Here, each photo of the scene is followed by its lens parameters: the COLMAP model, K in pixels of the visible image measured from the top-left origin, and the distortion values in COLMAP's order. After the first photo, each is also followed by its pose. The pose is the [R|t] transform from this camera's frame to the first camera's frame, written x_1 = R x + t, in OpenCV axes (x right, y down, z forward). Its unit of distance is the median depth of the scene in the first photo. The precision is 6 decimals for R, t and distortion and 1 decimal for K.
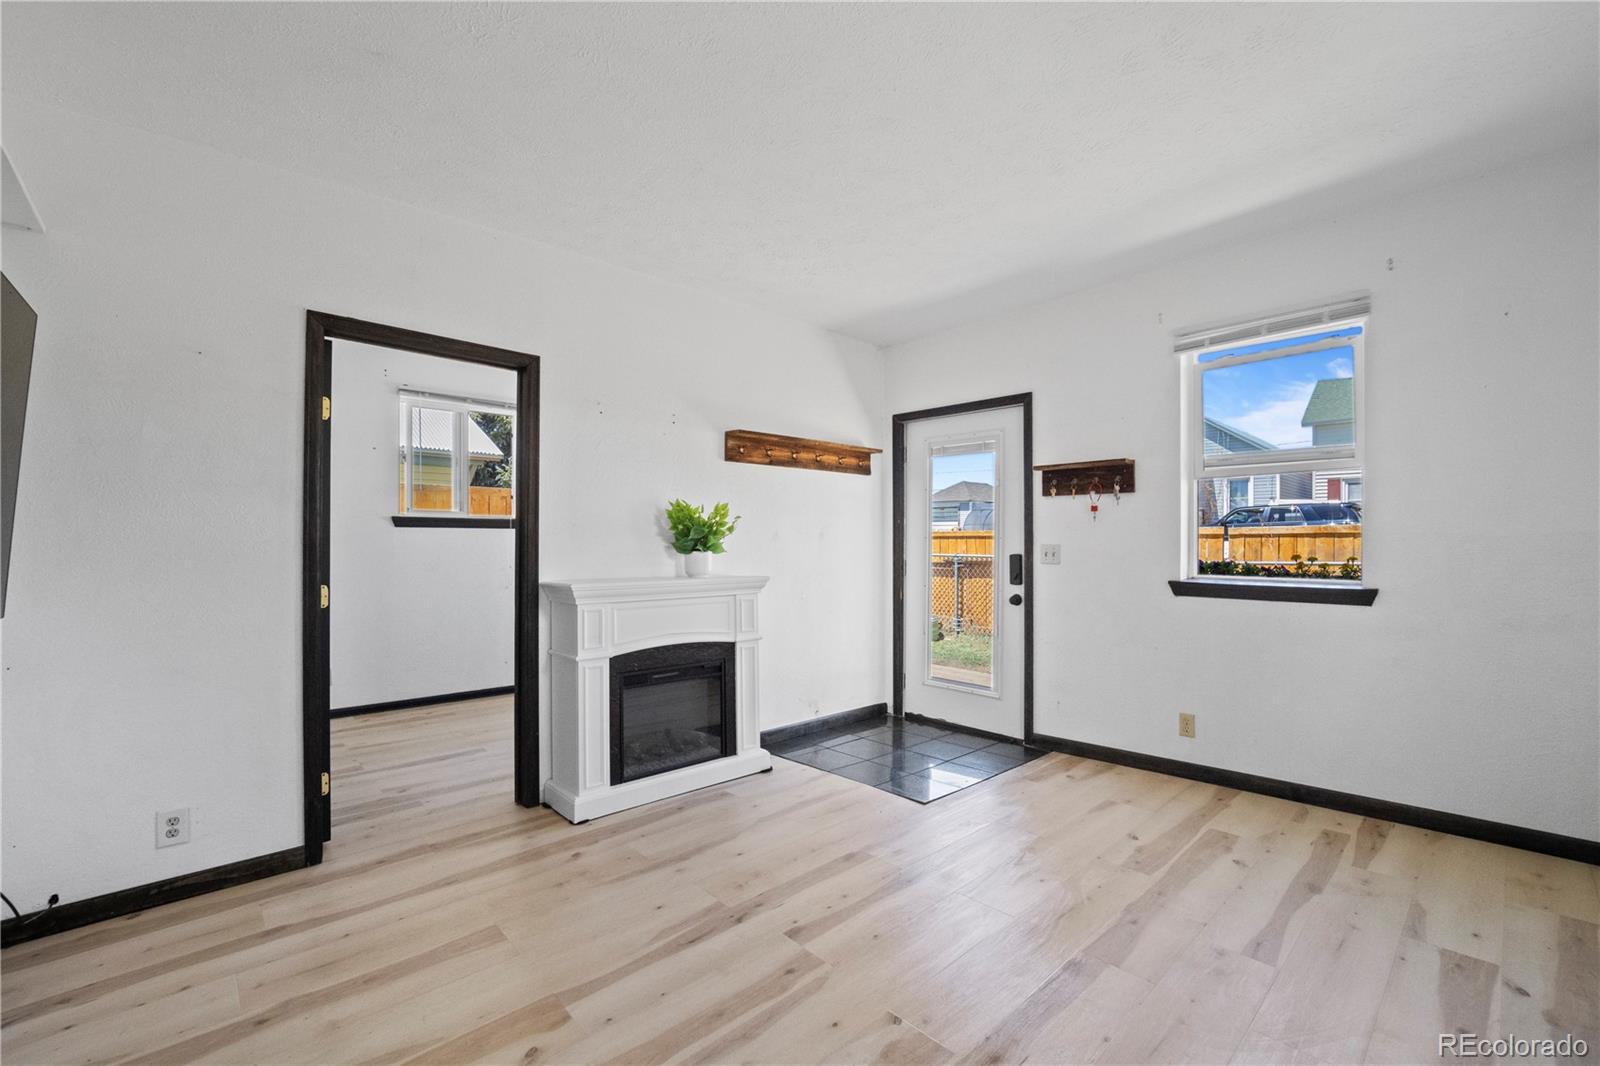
lens RADIAL K [[659.4, 0, 797.6], [0, 659.4, 556.1], [0, 0, 1]] dist [-0.018670, 0.000356]
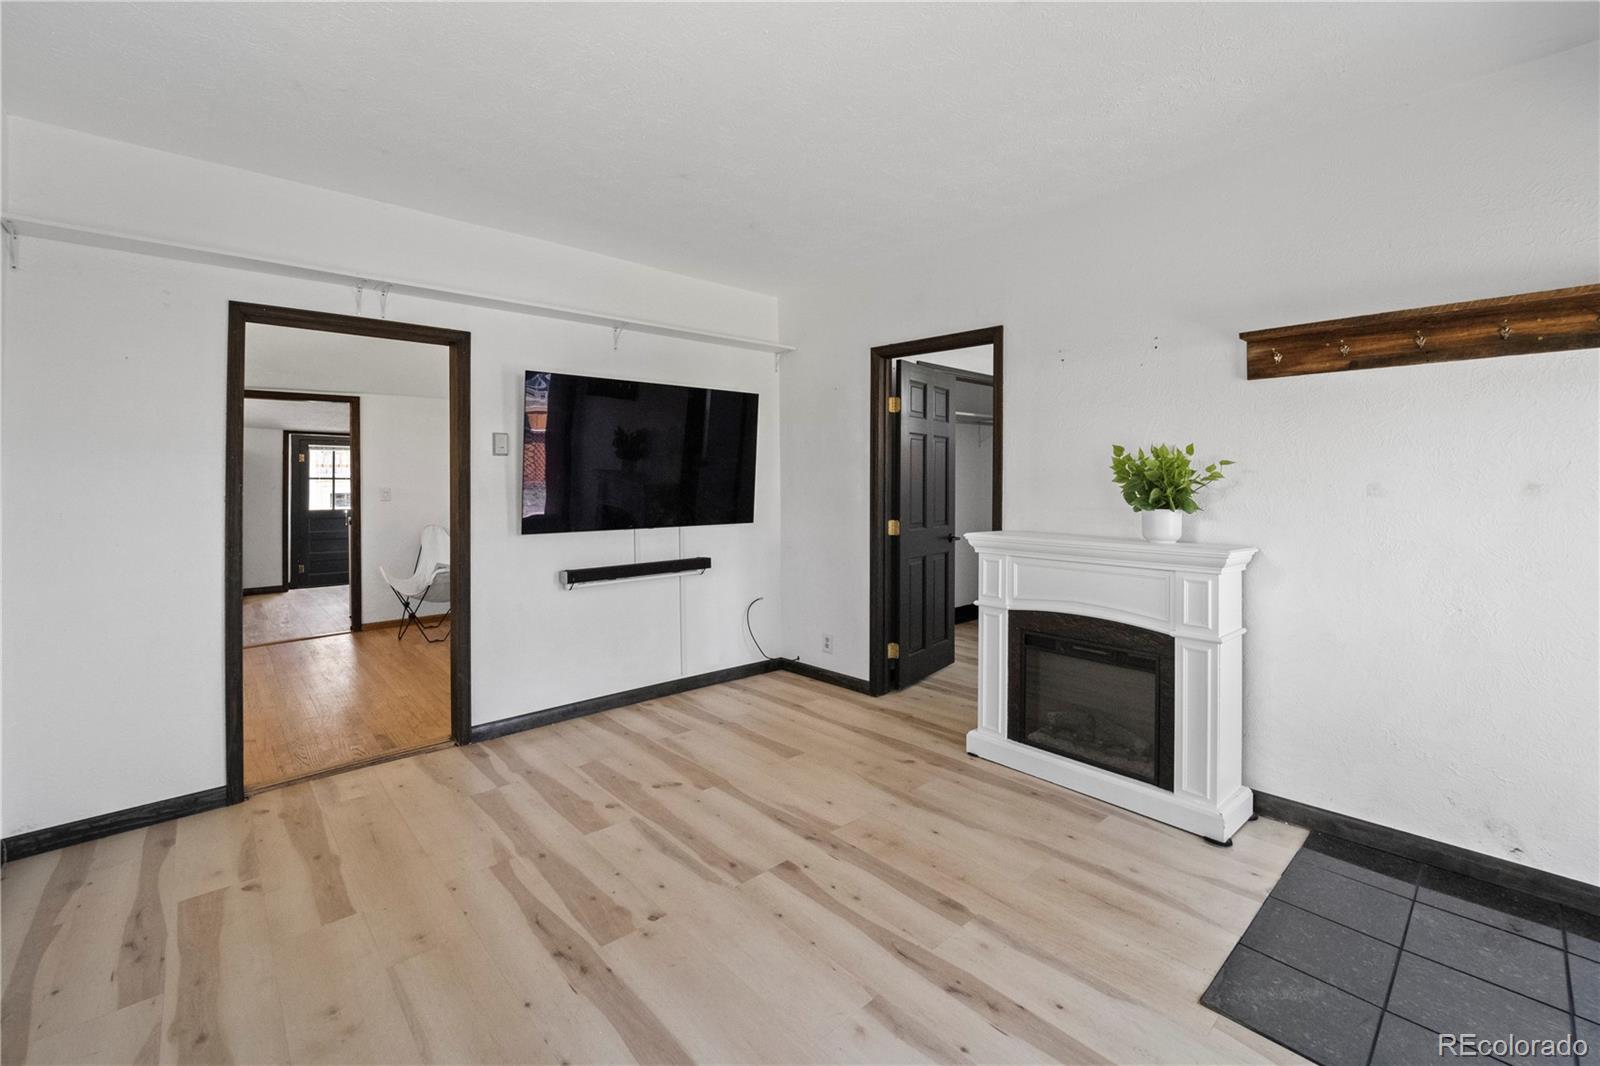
lens RADIAL K [[670.9, 0, 826.3], [0, 670.9, 483.7], [0, 0, 1]] dist [-0.026543, -0.000132]
pose [[0.021857, -0.000640, -0.999761, 0.719211], [-0.026431, 0.999650, -0.001217, -0.029122], [0.999412, 0.026451, 0.021832, 0.686658]]
